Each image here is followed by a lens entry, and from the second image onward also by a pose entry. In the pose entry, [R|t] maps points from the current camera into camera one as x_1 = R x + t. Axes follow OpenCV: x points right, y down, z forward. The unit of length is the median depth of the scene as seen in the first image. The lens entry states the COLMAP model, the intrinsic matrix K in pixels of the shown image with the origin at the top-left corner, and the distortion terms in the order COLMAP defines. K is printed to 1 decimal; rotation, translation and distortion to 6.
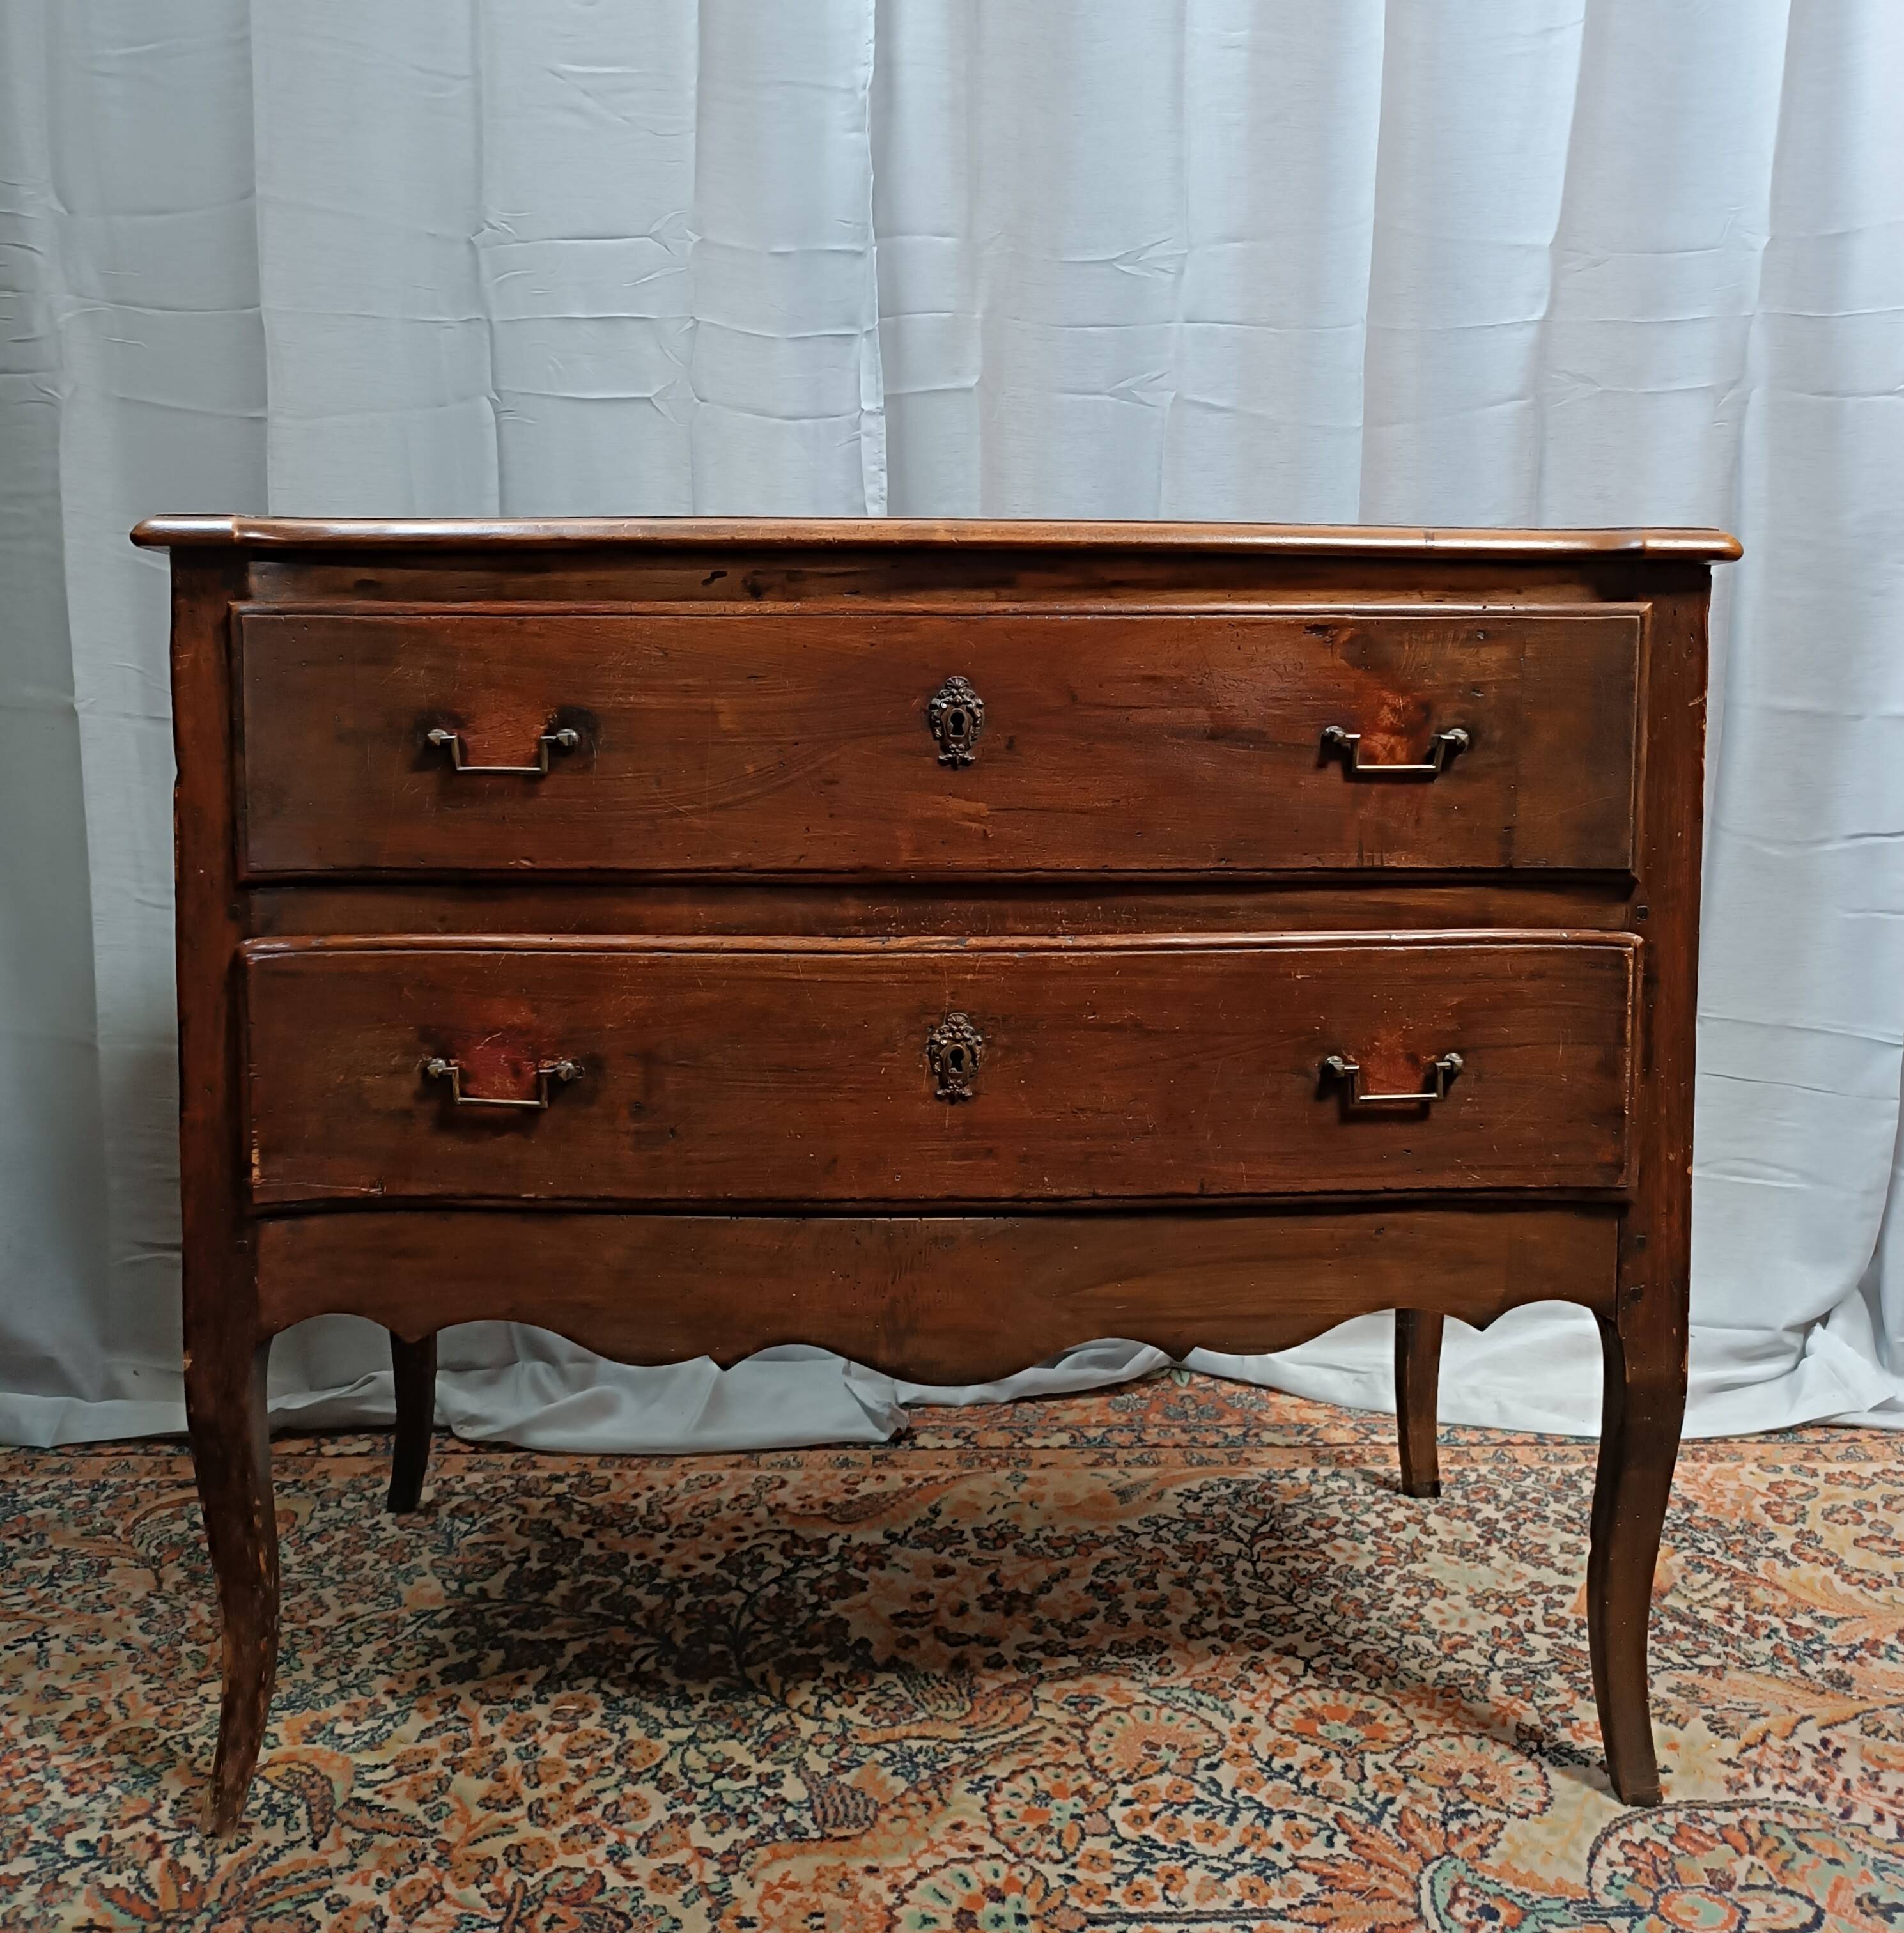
lens RADIAL K [[1841.7, 0, 952.8], [0, 1841.7, 791.0], [0, 0, 1]] dist [0.014186, -0.017151]
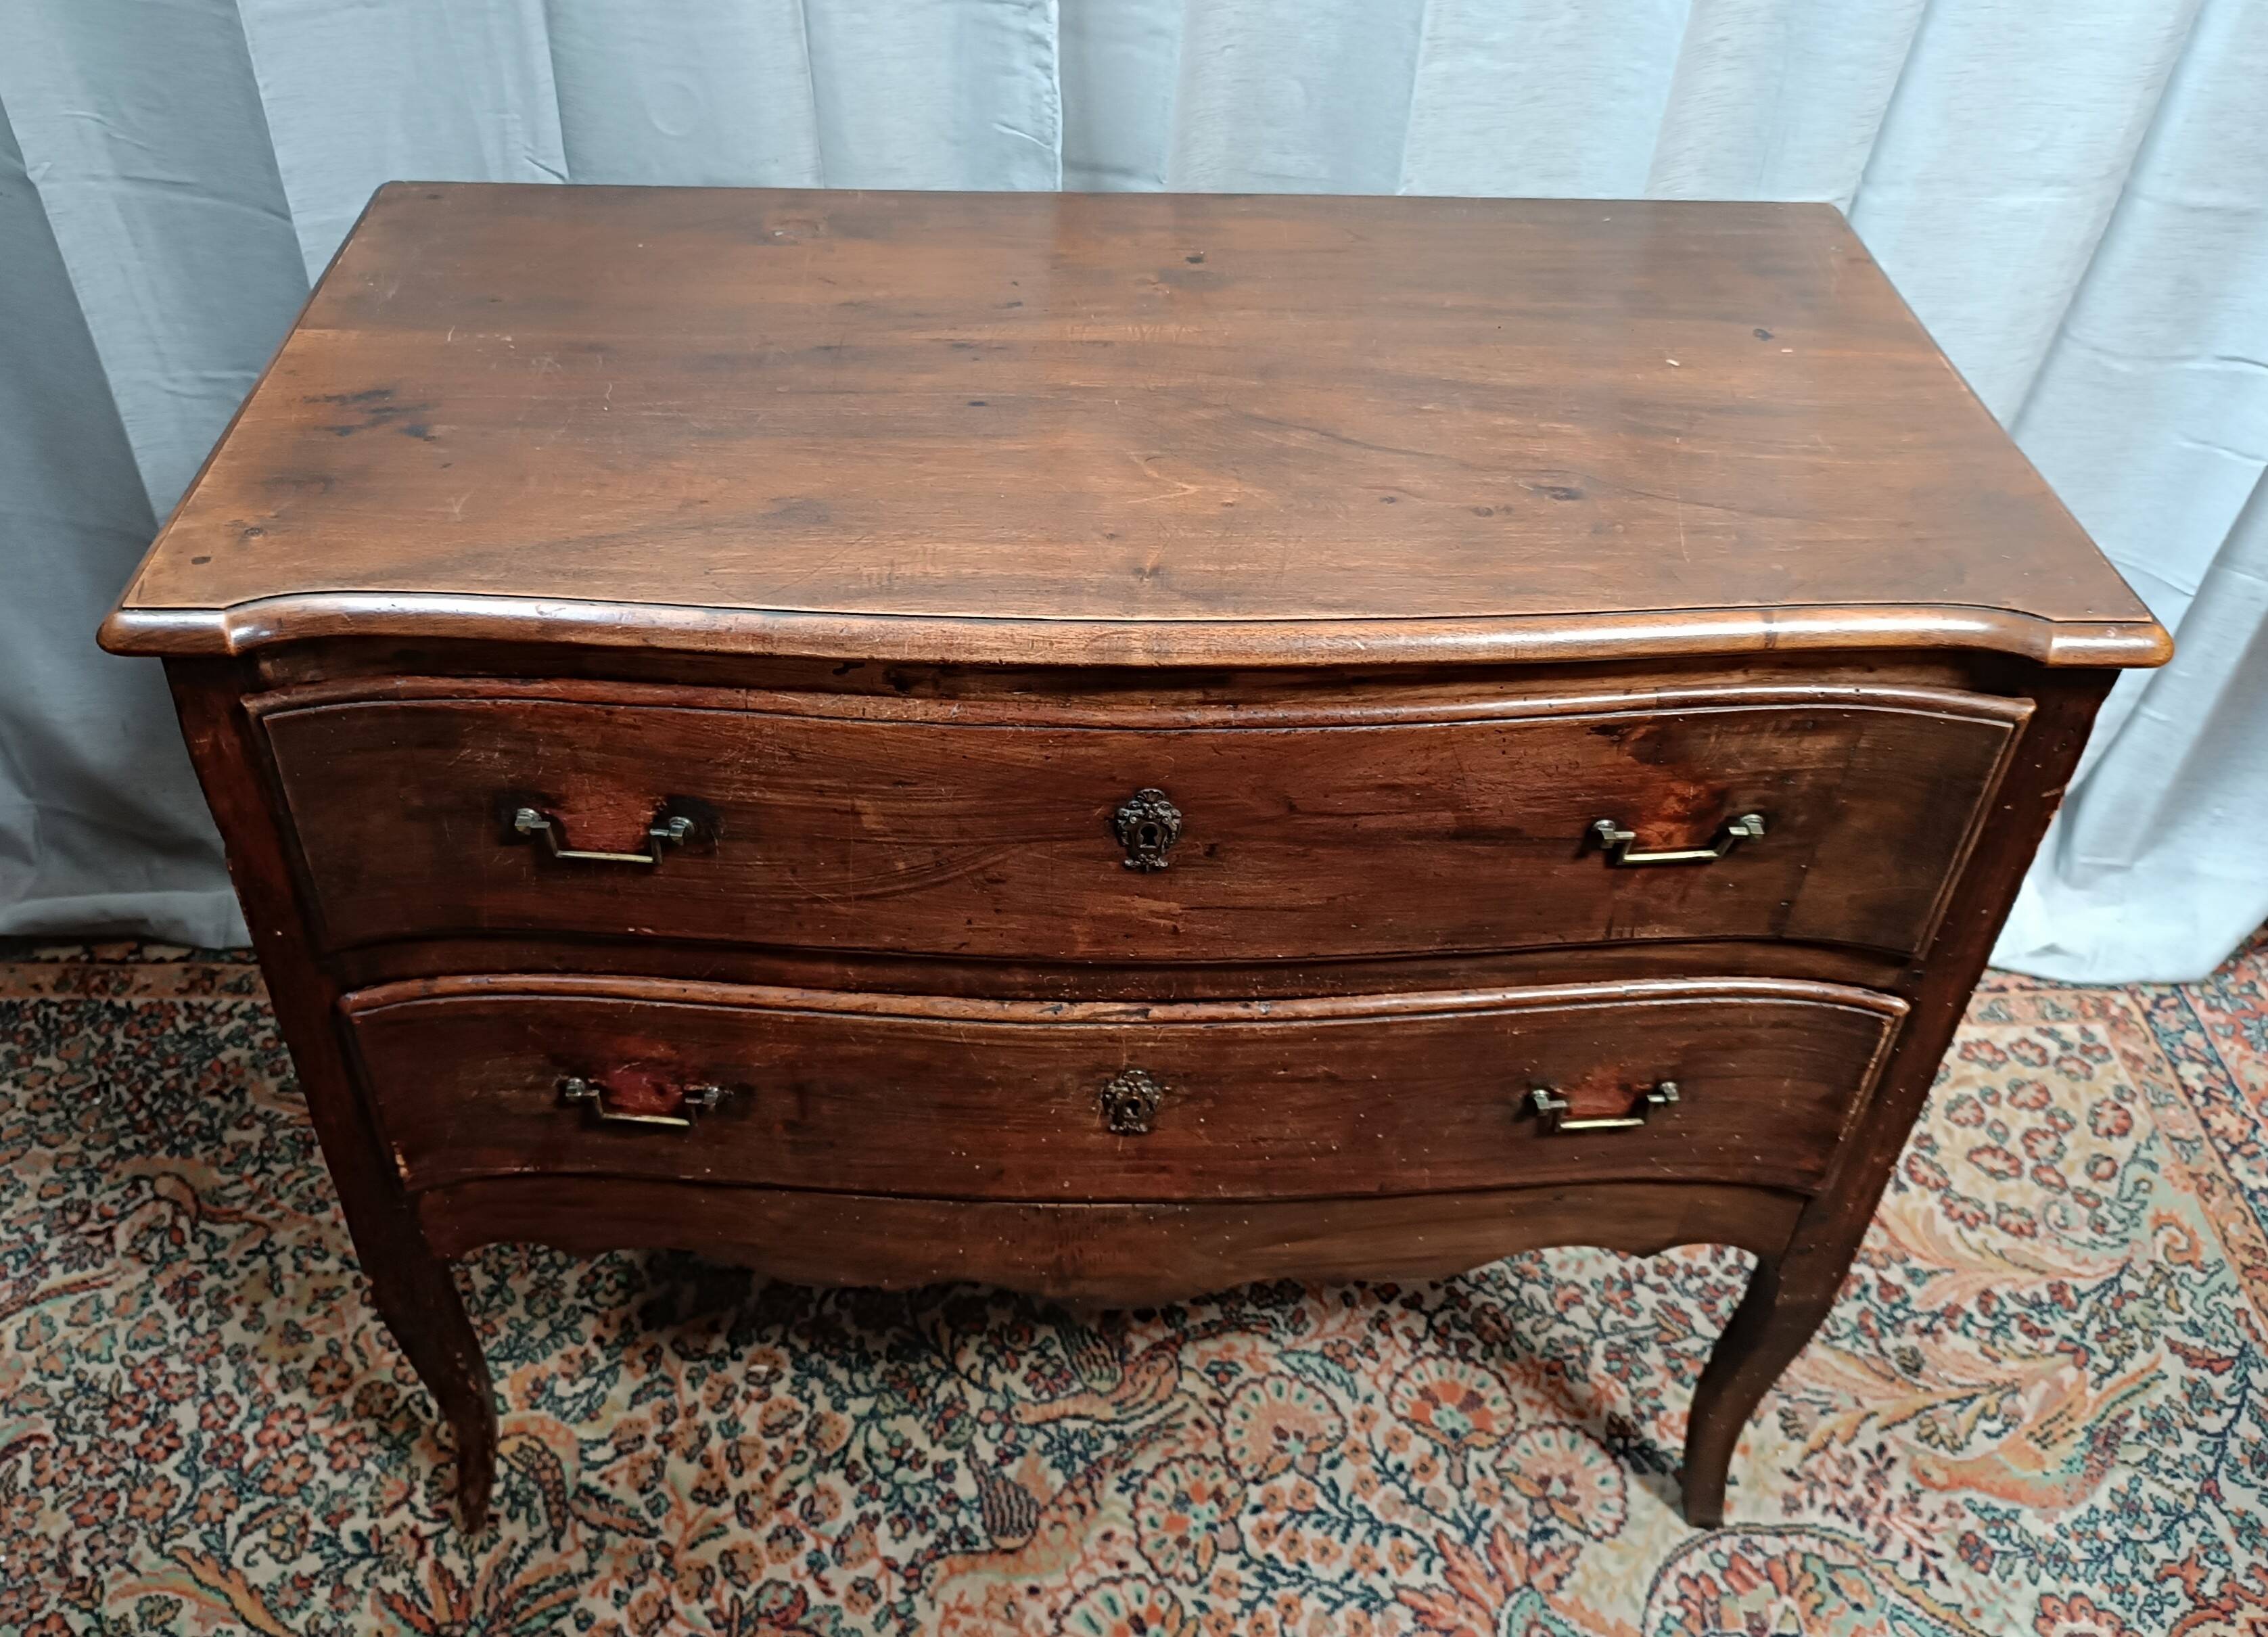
lens RADIAL K [[1956.7, 0, 1077.8], [0, 1956.7, 771.2], [0, 0, 1]] dist [0.016603, -0.026078]
pose [[0.999551, 0.029800, -0.003092, -0.024214], [-0.022293, 0.808743, 0.587739, -0.498078], [0.020016, -0.587407, 0.809044, 0.261093]]
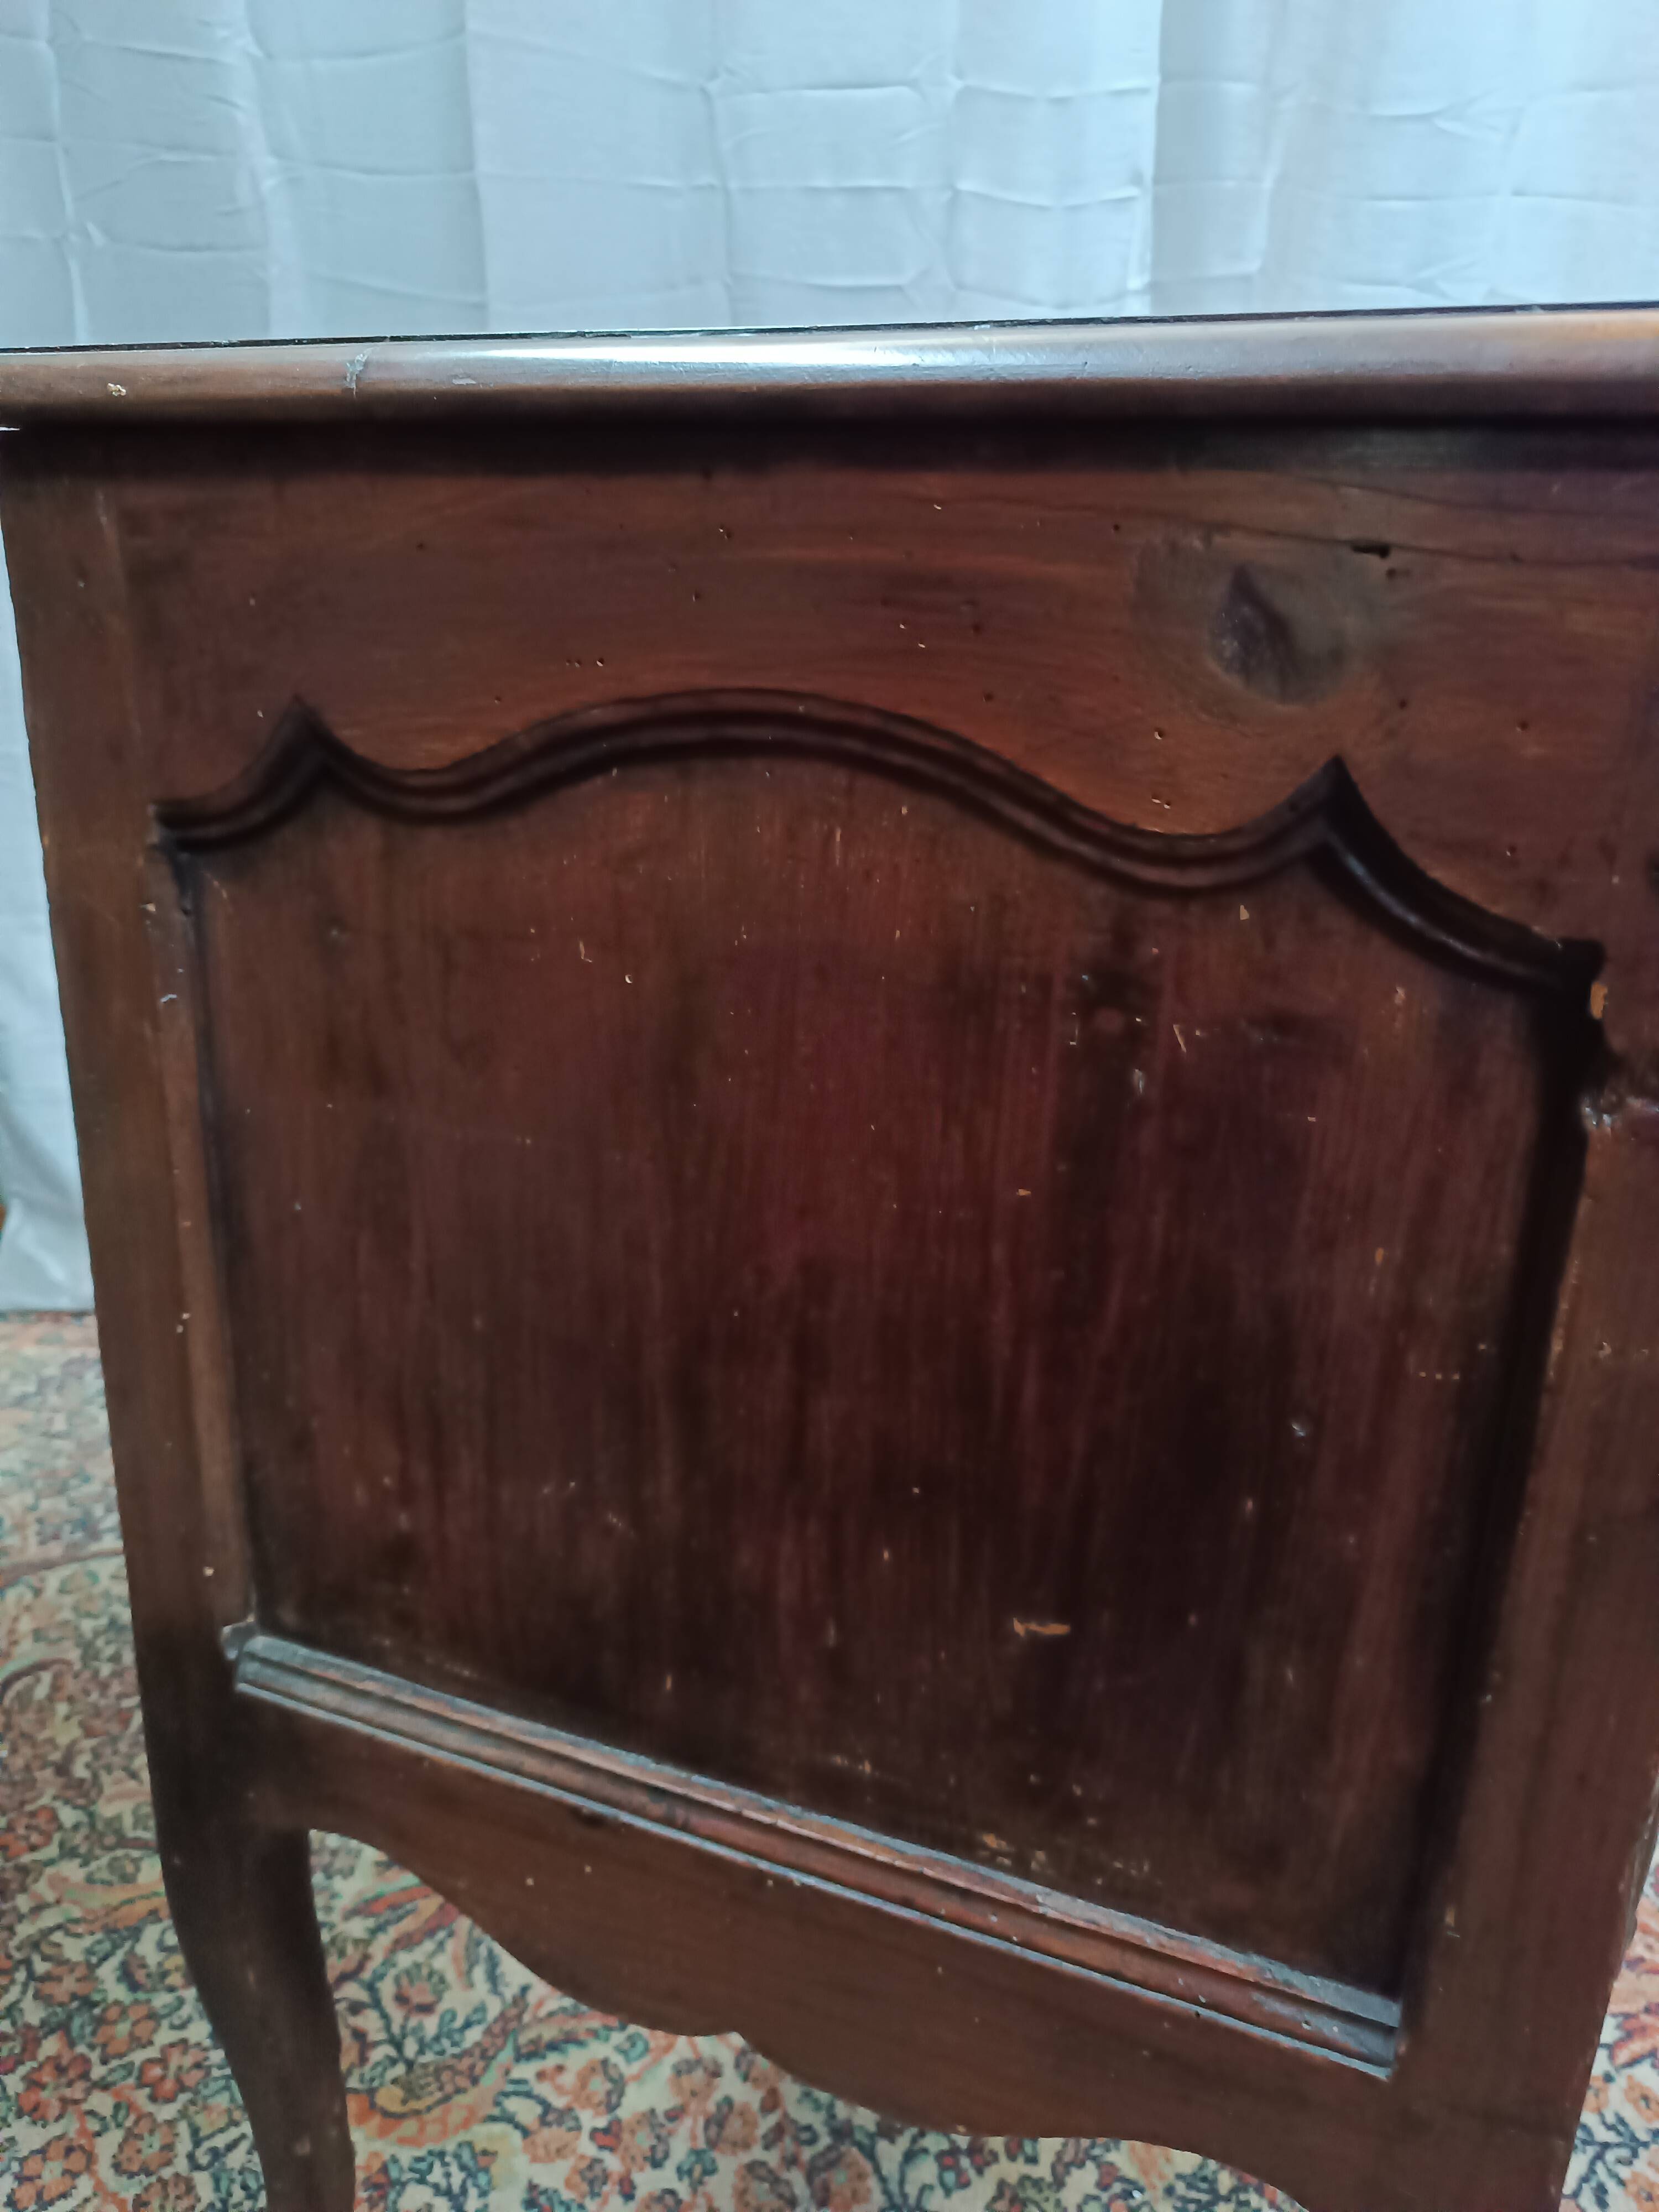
lens RADIAL K [[1616.8, 0, 833.3], [0, 1616.8, 1114.9], [0, 0, 1]] dist [-0.008639, -0.008969]
pose [[0.992719, 0.066201, -0.100628, -0.124677], [-0.037226, 0.963146, 0.266392, -0.046102], [0.114555, -0.260707, 0.958598, 0.211910]]
